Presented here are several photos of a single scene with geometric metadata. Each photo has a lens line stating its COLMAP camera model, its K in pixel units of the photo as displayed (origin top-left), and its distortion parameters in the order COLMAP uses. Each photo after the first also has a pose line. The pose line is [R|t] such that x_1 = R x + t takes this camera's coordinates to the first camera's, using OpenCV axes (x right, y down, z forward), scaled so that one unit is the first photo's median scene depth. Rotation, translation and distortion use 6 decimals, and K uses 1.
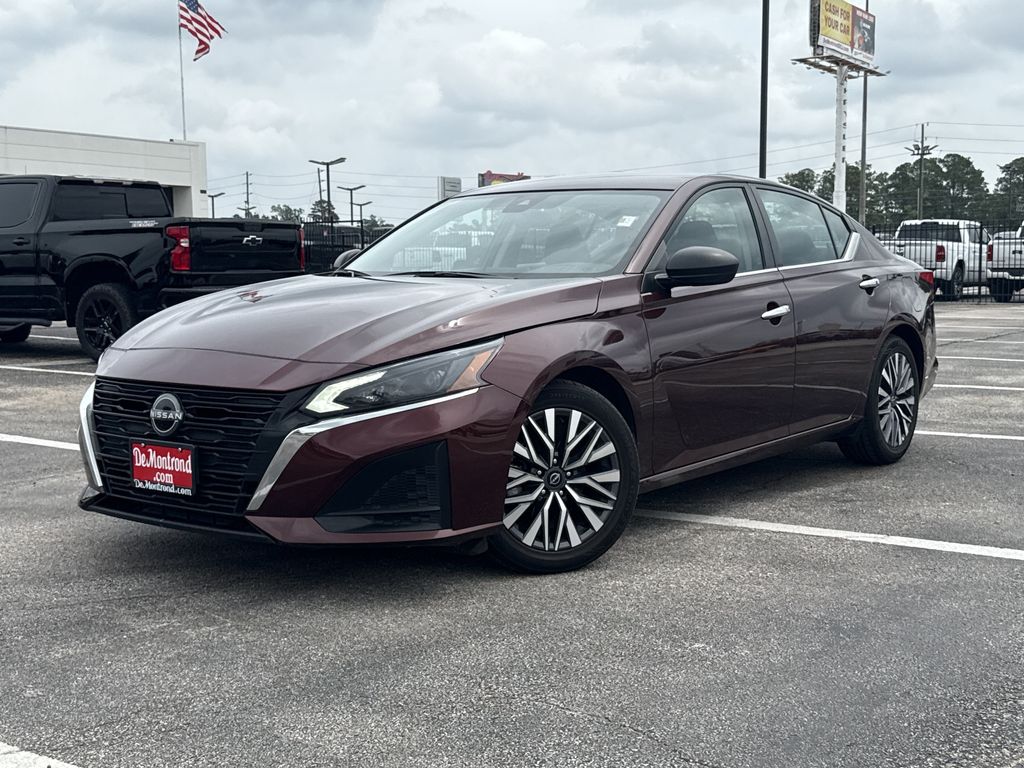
lens RADIAL K [[1307.7, 0, 512.0], [0, 1307.7, 384.0], [0, 0, 1]] dist [0.121319, -0.051488]
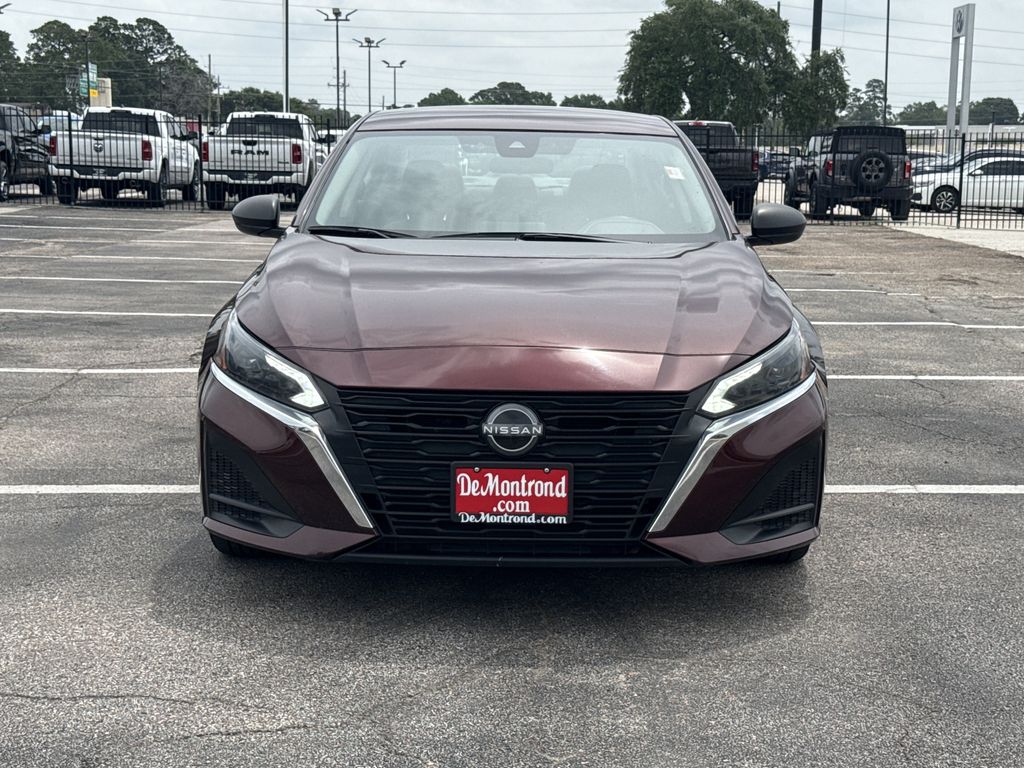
lens RADIAL K [[1619.5, 0, 512.0], [0, 1619.5, 384.0], [0, 0, 1]] dist [0.171942, 0.002044]
pose [[0.801237, -0.071353, 0.594078, -0.853746], [0.040233, 0.997042, 0.065488, -0.070513], [-0.596993, -0.028570, 0.801737, 0.193606]]
